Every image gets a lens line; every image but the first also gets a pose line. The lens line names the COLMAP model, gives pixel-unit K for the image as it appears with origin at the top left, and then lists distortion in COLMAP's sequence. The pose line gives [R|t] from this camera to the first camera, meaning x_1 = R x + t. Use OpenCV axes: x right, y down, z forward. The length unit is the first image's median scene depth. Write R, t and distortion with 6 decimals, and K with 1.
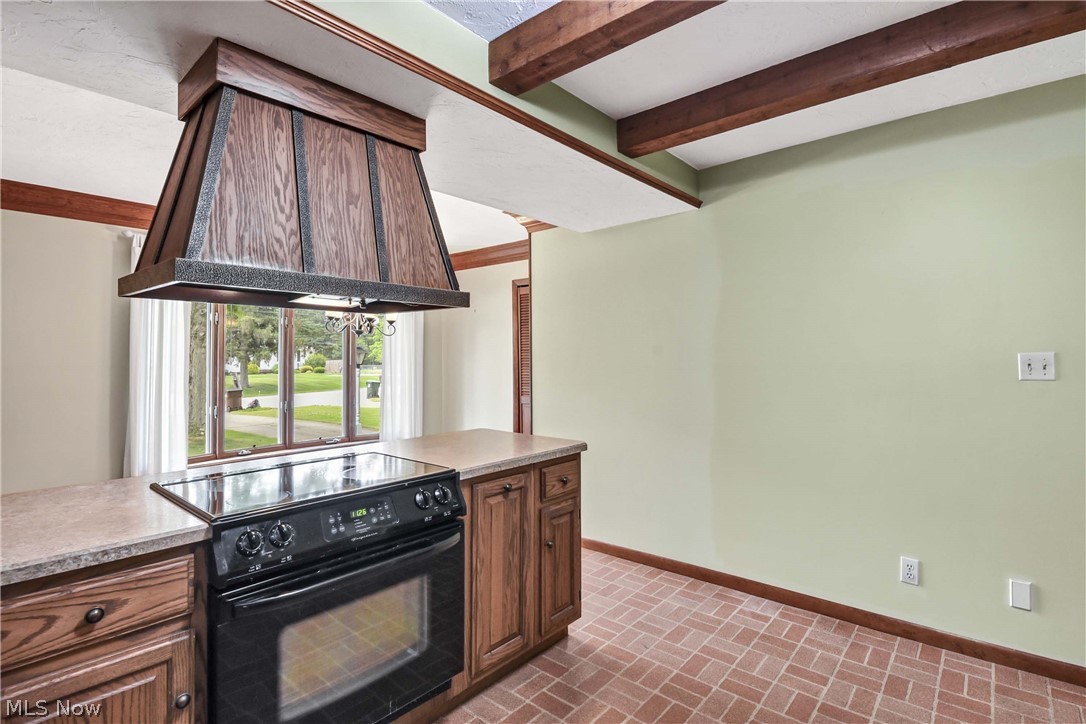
lens RADIAL K [[532.2, 0, 544.0], [0, 532.2, 344.5], [0, 0, 1]] dist [0.002661, 0.000110]
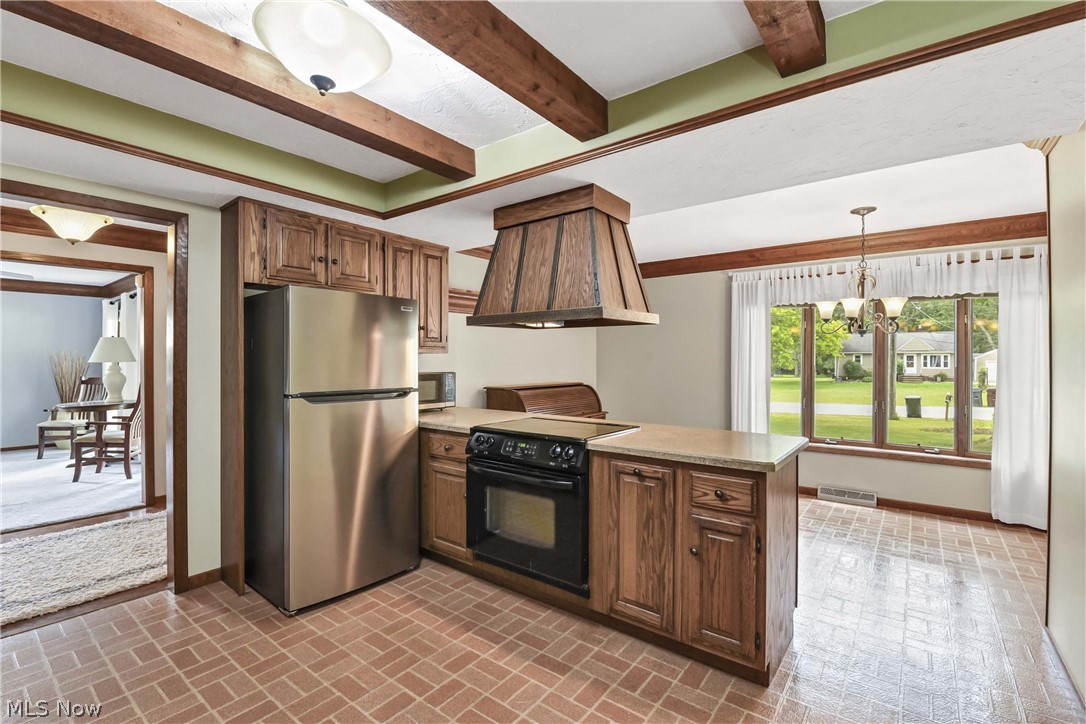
lens RADIAL K [[484.5, 0, 543.0], [0, 484.5, 362.0], [0, 0, 1]] dist [0.005960, -0.000183]
pose [[0.056809, 0.007155, -0.998359, 1.096062], [0.019902, 0.999767, 0.008298, 0.025213], [0.998187, -0.020341, 0.056653, 0.858665]]
